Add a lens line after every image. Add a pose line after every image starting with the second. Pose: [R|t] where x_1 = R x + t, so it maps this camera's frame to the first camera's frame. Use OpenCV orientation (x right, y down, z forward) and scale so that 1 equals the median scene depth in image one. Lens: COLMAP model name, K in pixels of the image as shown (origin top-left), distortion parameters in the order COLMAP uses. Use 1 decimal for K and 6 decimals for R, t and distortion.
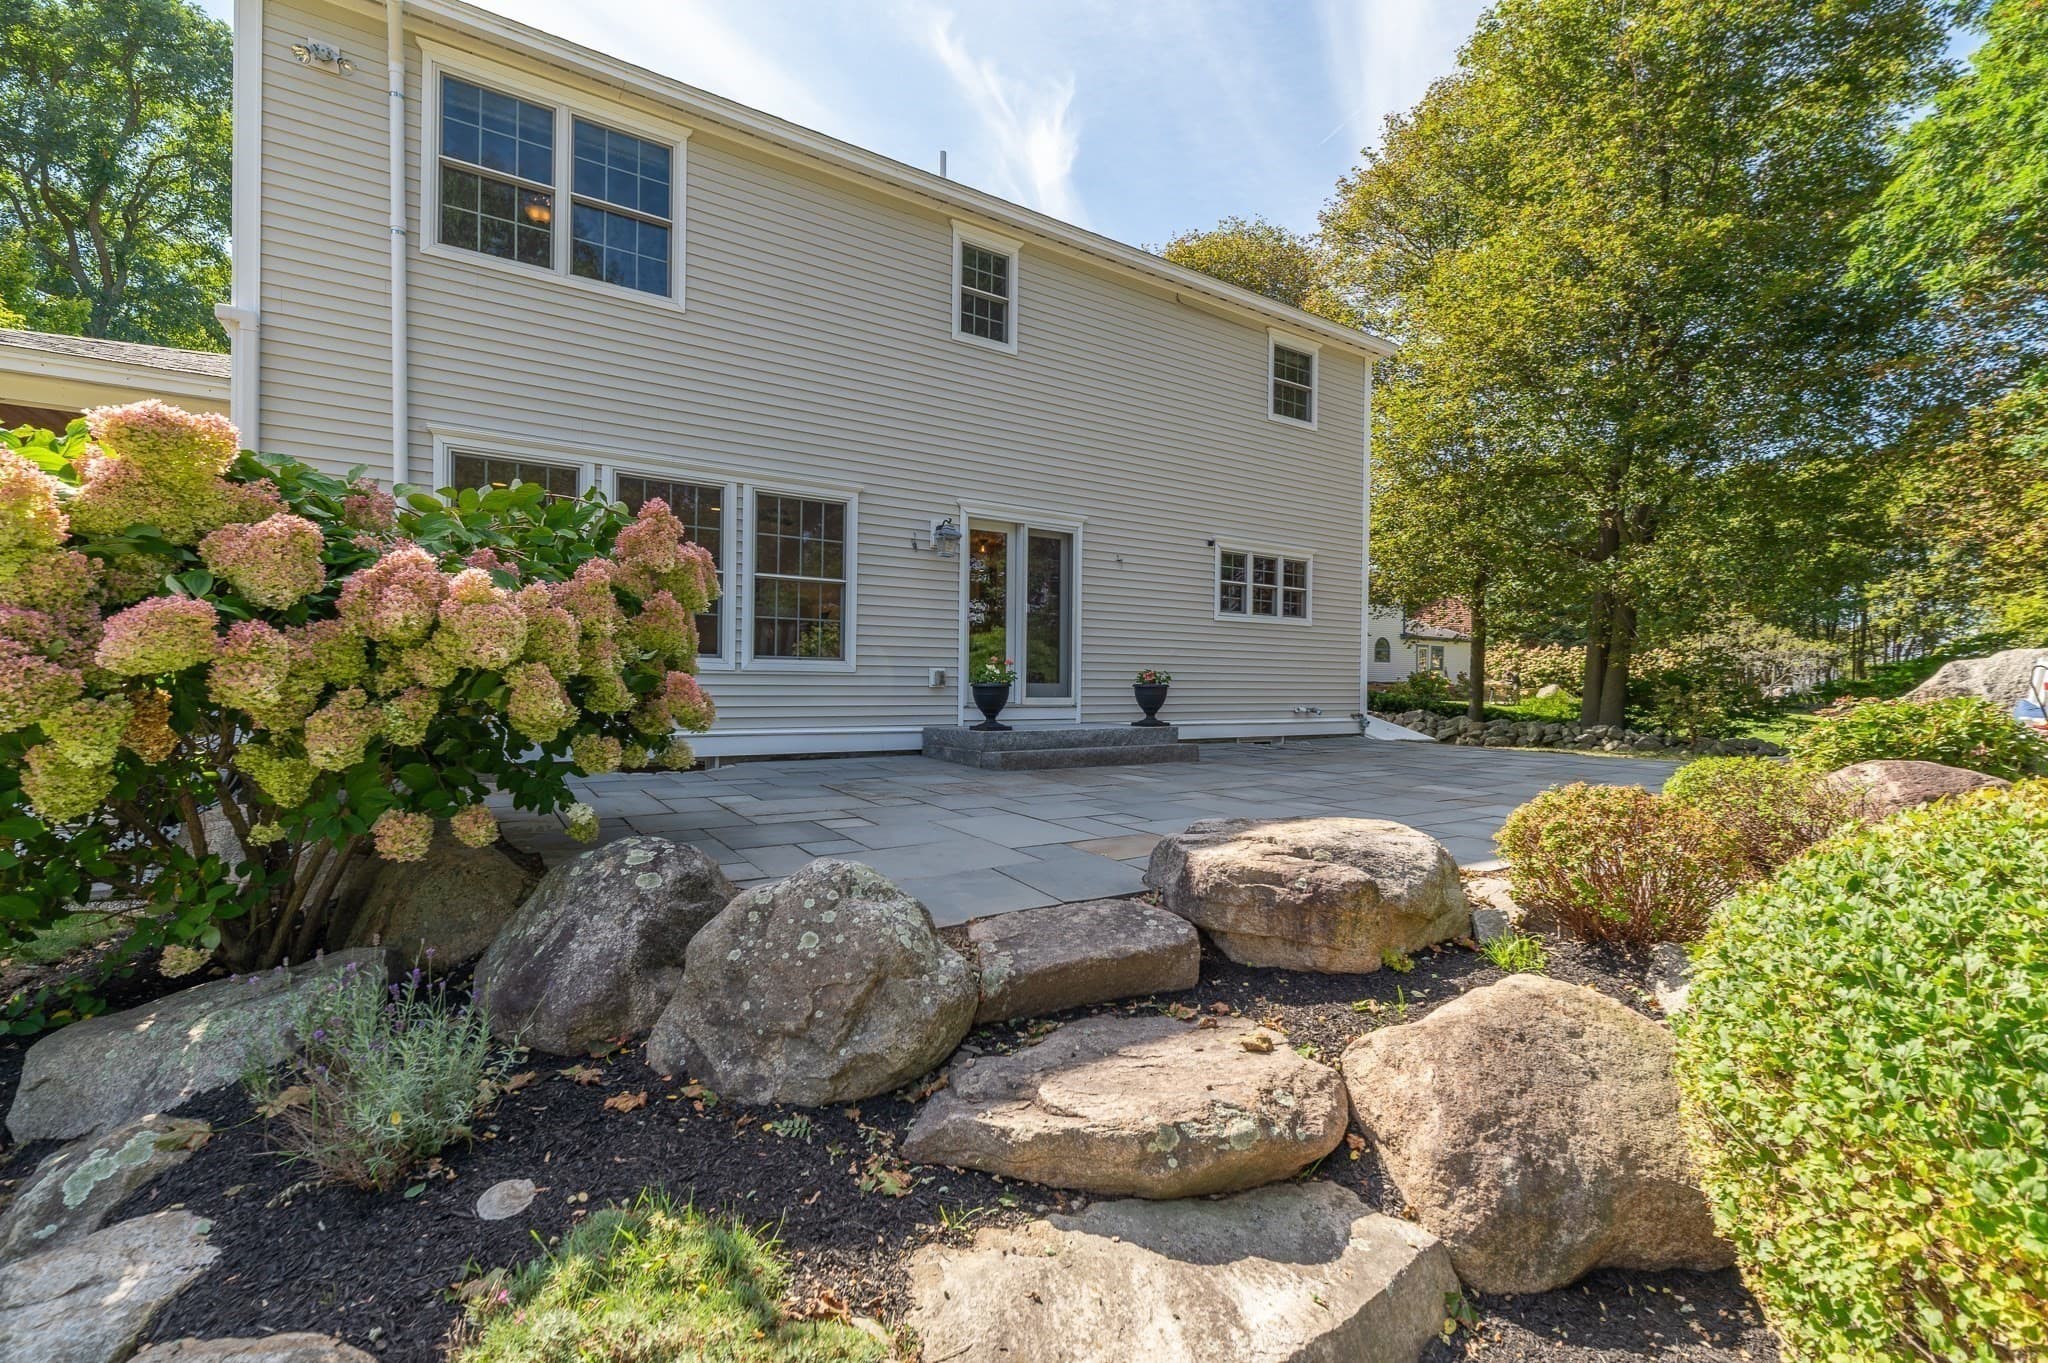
lens RADIAL K [[928.3, 0, 1024.0], [0, 928.3, 681.5], [0, 0, 1]] dist [-0.000241, -0.000667]
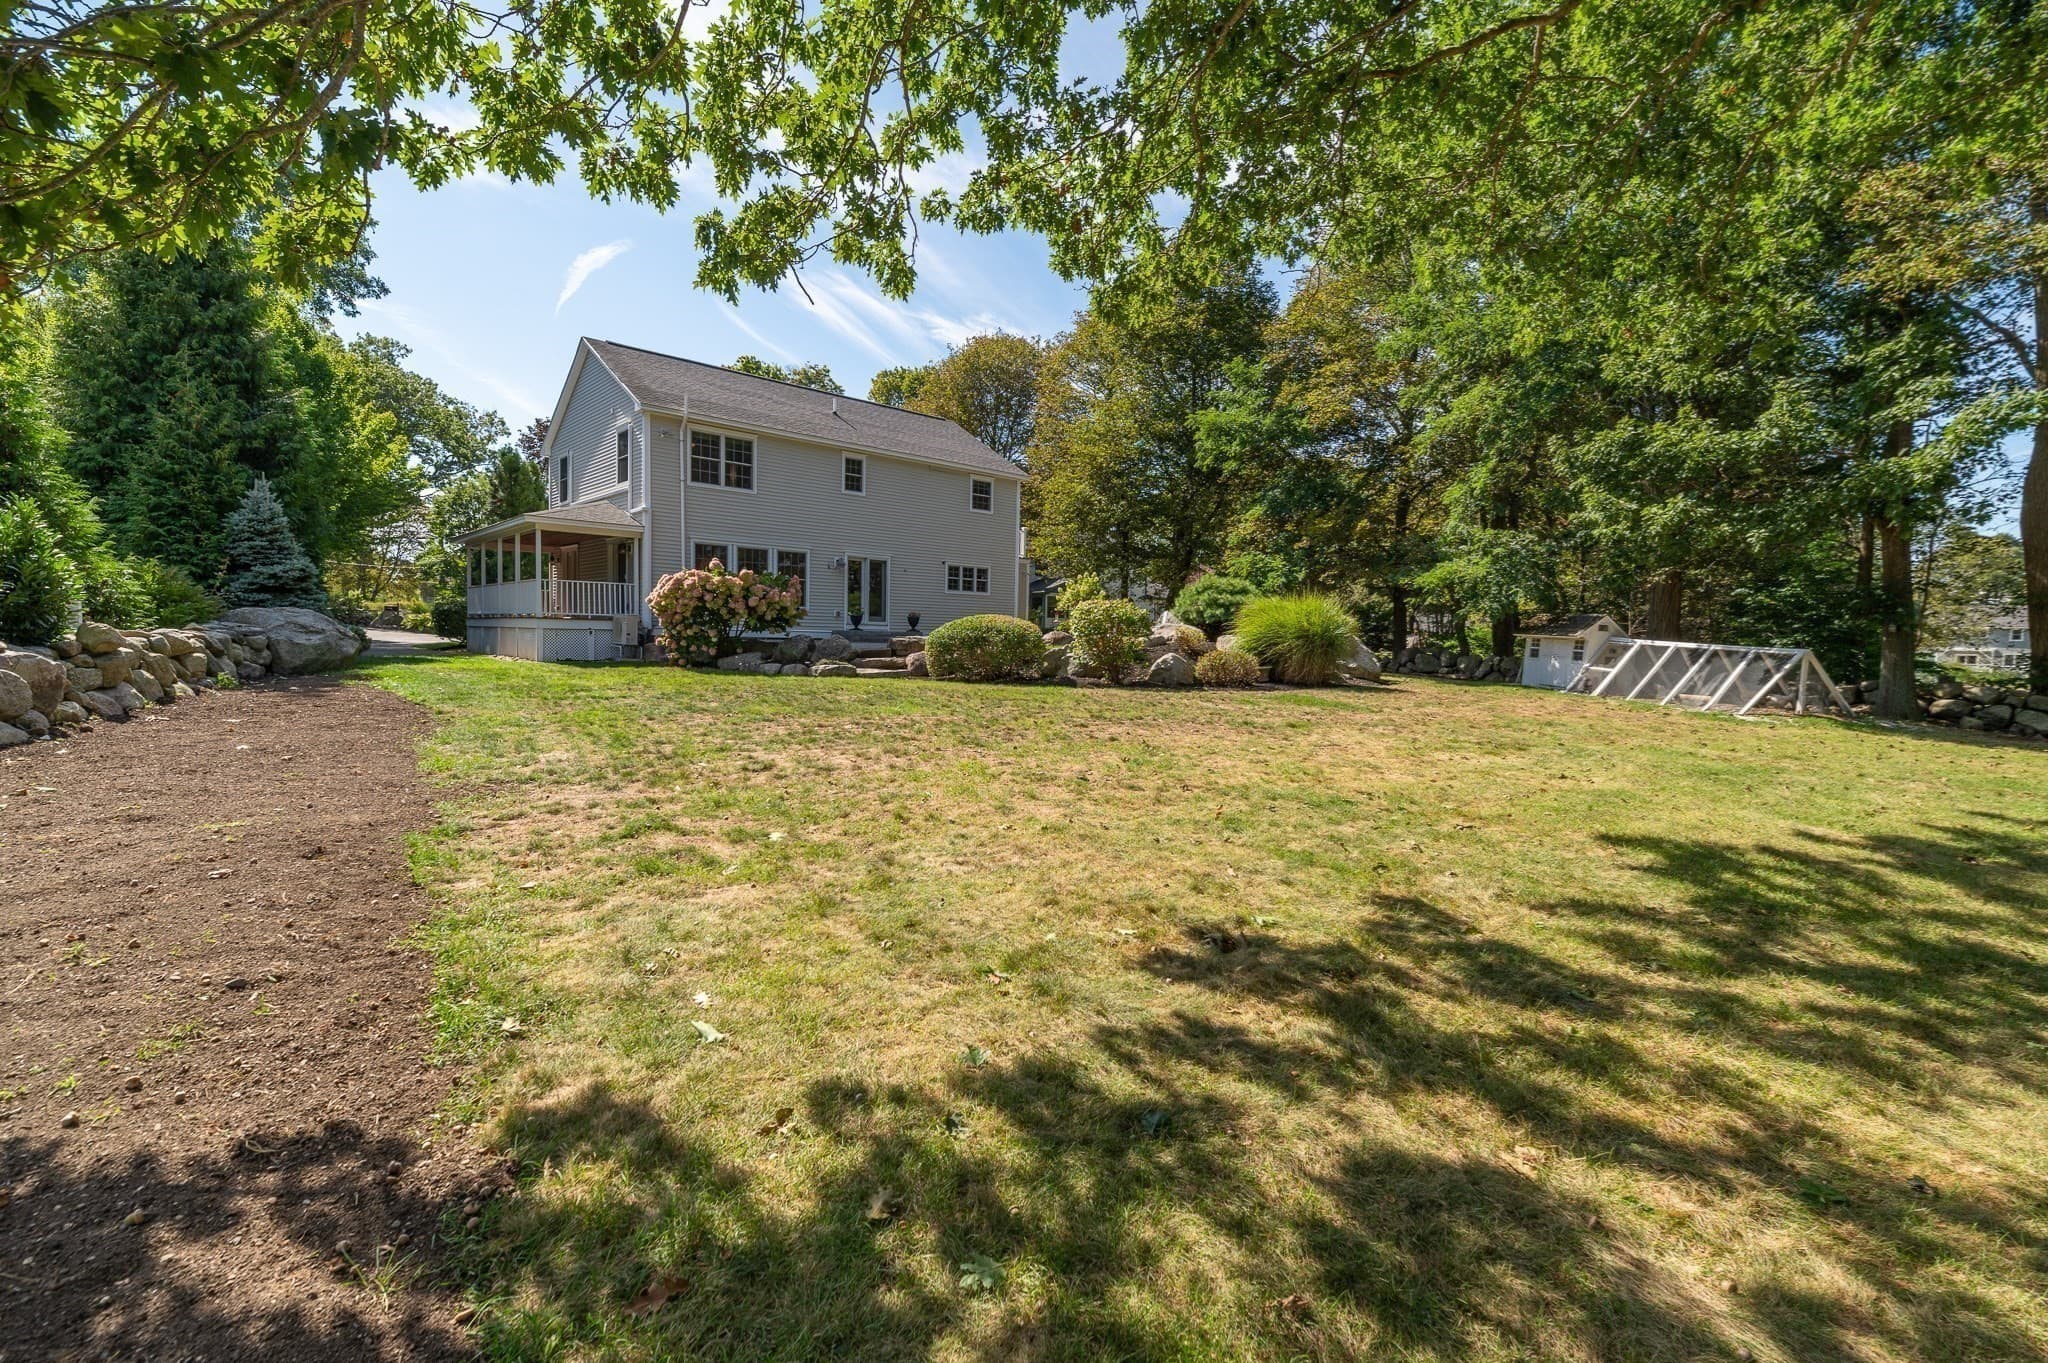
lens RADIAL K [[928.3, 0, 1024.0], [0, 928.3, 681.5], [0, 0, 1]] dist [-0.000241, -0.000667]
pose [[0.988413, 0.000986, 0.151788, 0.039837], [-0.008541, 0.998756, 0.049132, 0.056331], [-0.151551, -0.049859, 0.987191, -1.809880]]
